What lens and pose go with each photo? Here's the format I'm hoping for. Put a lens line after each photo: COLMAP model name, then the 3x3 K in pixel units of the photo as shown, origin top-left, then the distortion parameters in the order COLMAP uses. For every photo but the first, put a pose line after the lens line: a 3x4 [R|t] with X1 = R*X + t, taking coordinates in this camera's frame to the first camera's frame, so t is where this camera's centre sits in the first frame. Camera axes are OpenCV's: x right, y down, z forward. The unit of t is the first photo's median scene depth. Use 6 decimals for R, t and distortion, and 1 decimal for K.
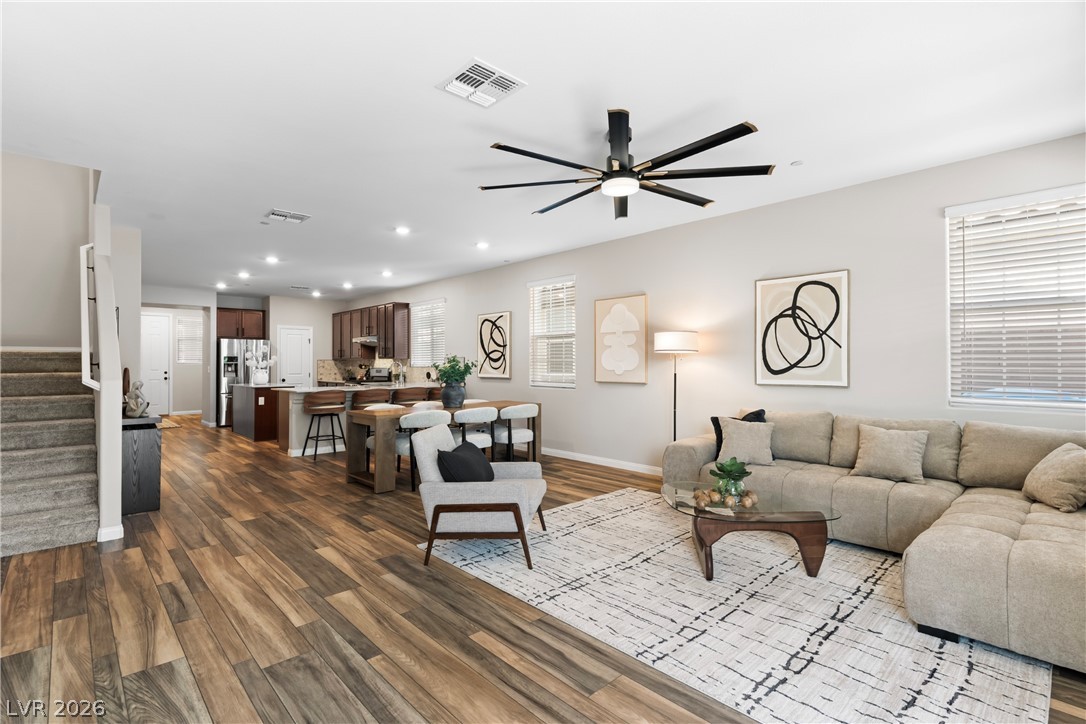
lens RADIAL K [[513.0, 0, 543.2], [0, 513.0, 359.9], [0, 0, 1]] dist [-0.000687, -0.000590]
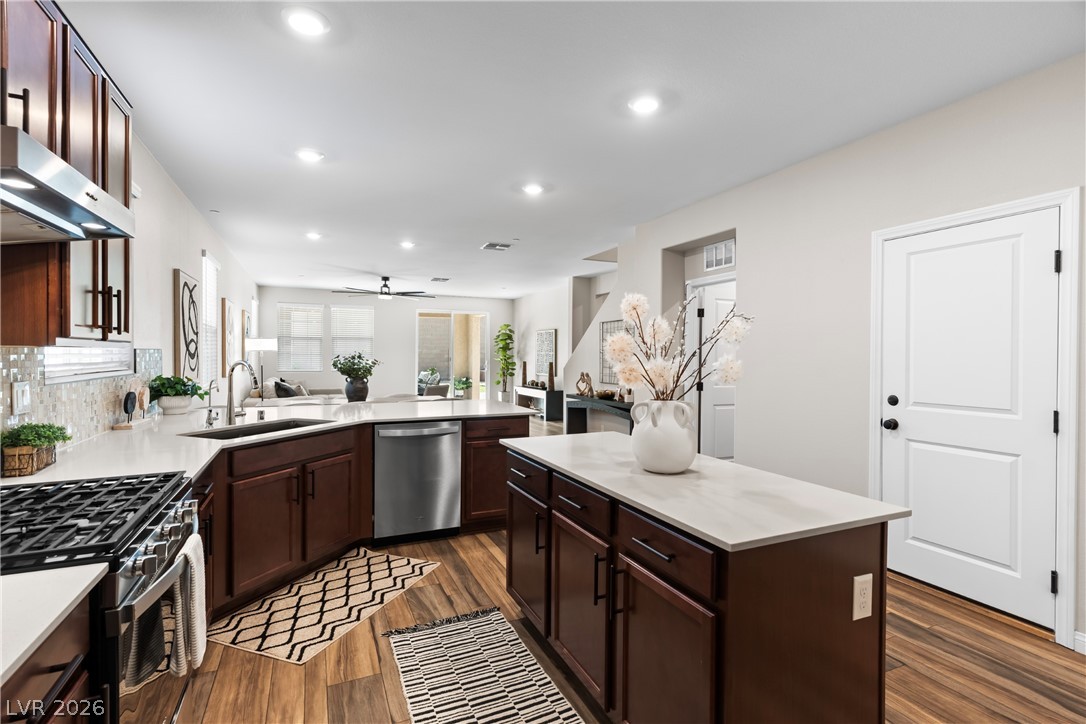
lens RADIAL K [[513.0, 0, 543.2], [0, 513.0, 359.9], [0, 0, 1]] dist [-0.000687, -0.000590]
pose [[-0.947659, -0.005961, 0.319228, -0.667335], [-0.005435, 0.999982, 0.002538, 0.001338], [-0.319238, 0.000671, -0.947674, 1.425062]]
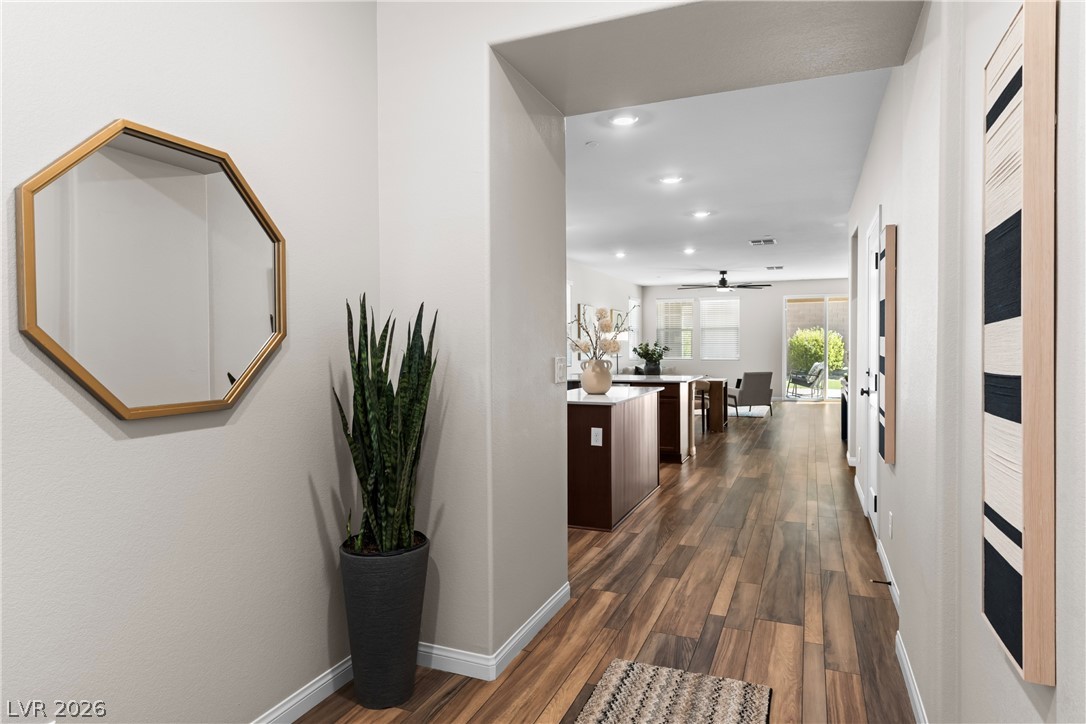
lens RADIAL K [[641.3, 0, 542.3], [0, 641.3, 358.2], [0, 0, 1]] dist [-0.001416, 0.001879]
pose [[-0.411864, -0.011336, 0.911175, -1.212685], [0.000048, 0.999922, 0.012461, 0.011604], [-0.911245, 0.005176, -0.411831, 1.485943]]
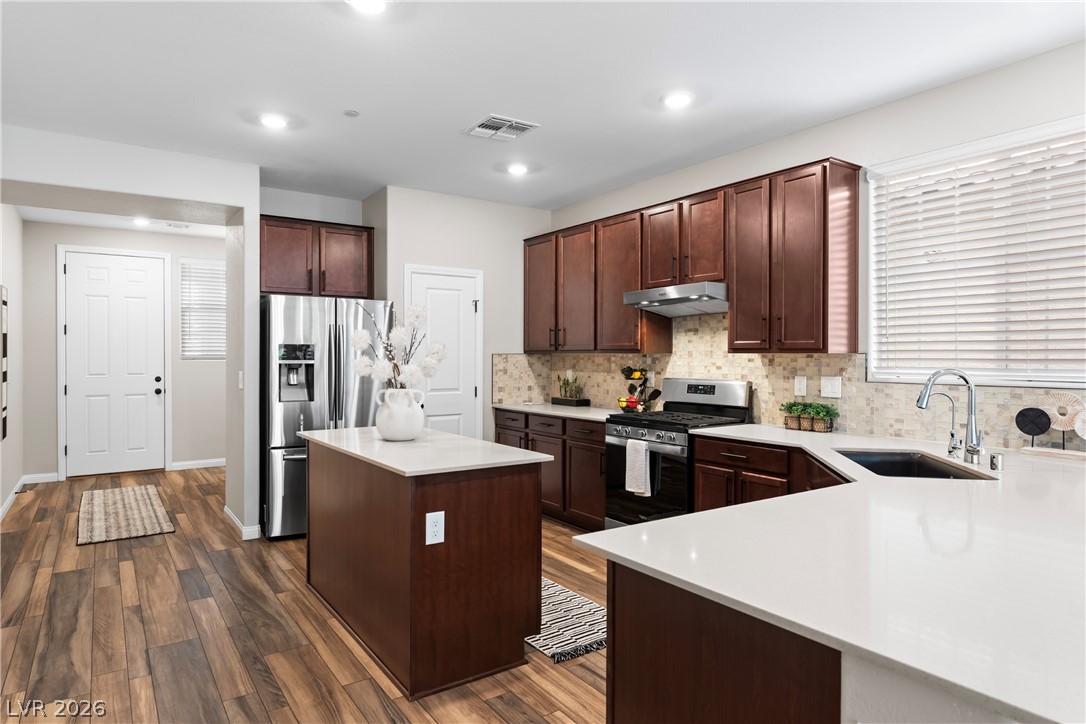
lens RADIAL K [[641.3, 0, 542.3], [0, 641.3, 358.2], [0, 0, 1]] dist [-0.001416, 0.001879]
pose [[0.989301, 0.005186, -0.145800, -0.486740], [-0.003257, 0.999904, 0.013466, -0.005104], [0.145856, -0.012848, 0.989222, 0.757245]]
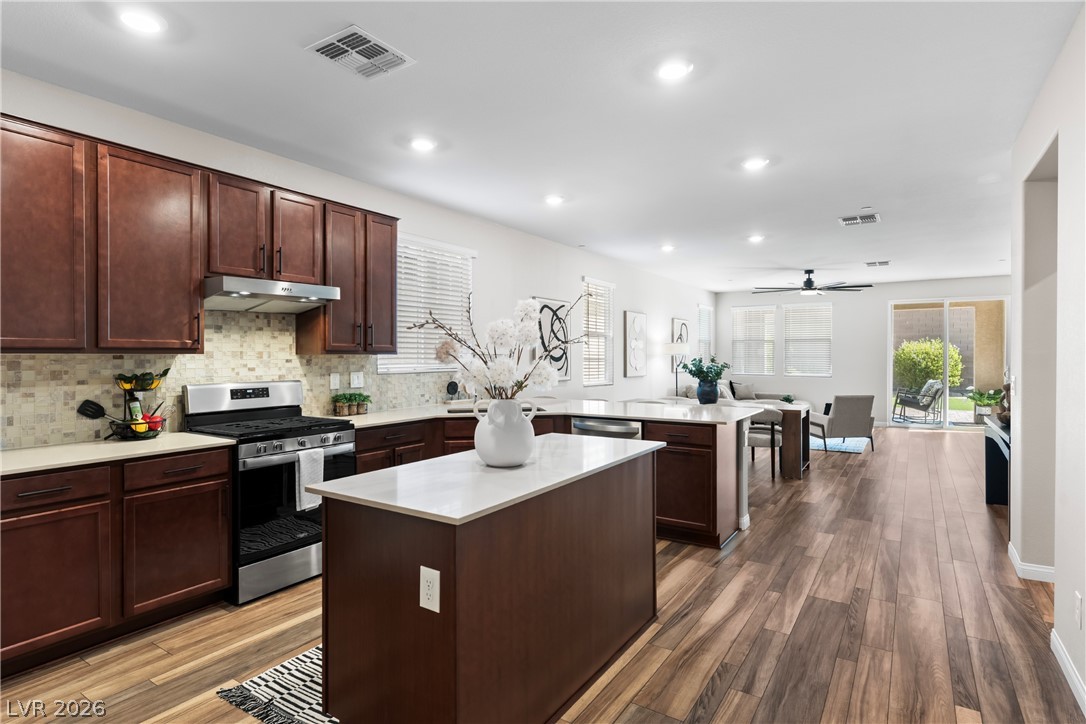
lens RADIAL K [[565.0, 0, 544.3], [0, 565.0, 357.7], [0, 0, 1]] dist [0.002452, 0.000344]
pose [[-0.238784, 0.000536, 0.971073, -0.937428], [-0.006255, 0.999978, -0.002091, 0.000174], [-0.971053, -0.006573, -0.238775, 1.219619]]
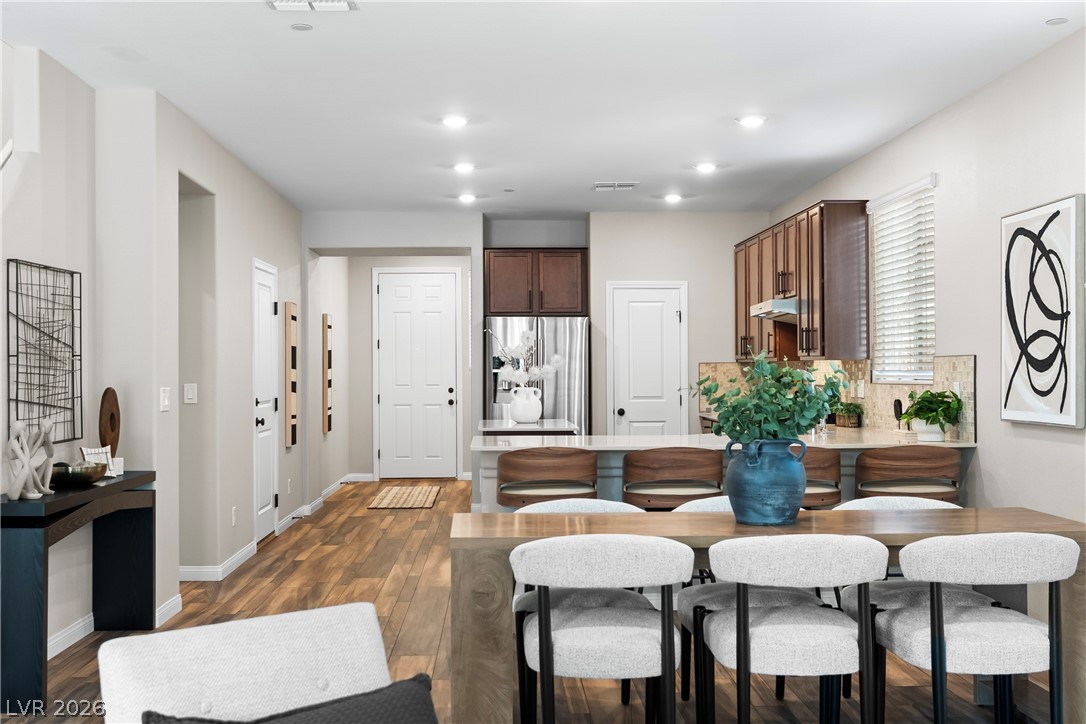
lens RADIAL K [[1251.0, 0, 543.0], [0, 1251.0, 362.0], [0, 0, 1]] dist [-0.002786, -0.013618]
pose [[0.757235, -0.004963, -0.653123, 0.158265], [0.007675, 0.999970, 0.001300, -0.004248], [0.653097, -0.005997, 0.757251, 0.264675]]
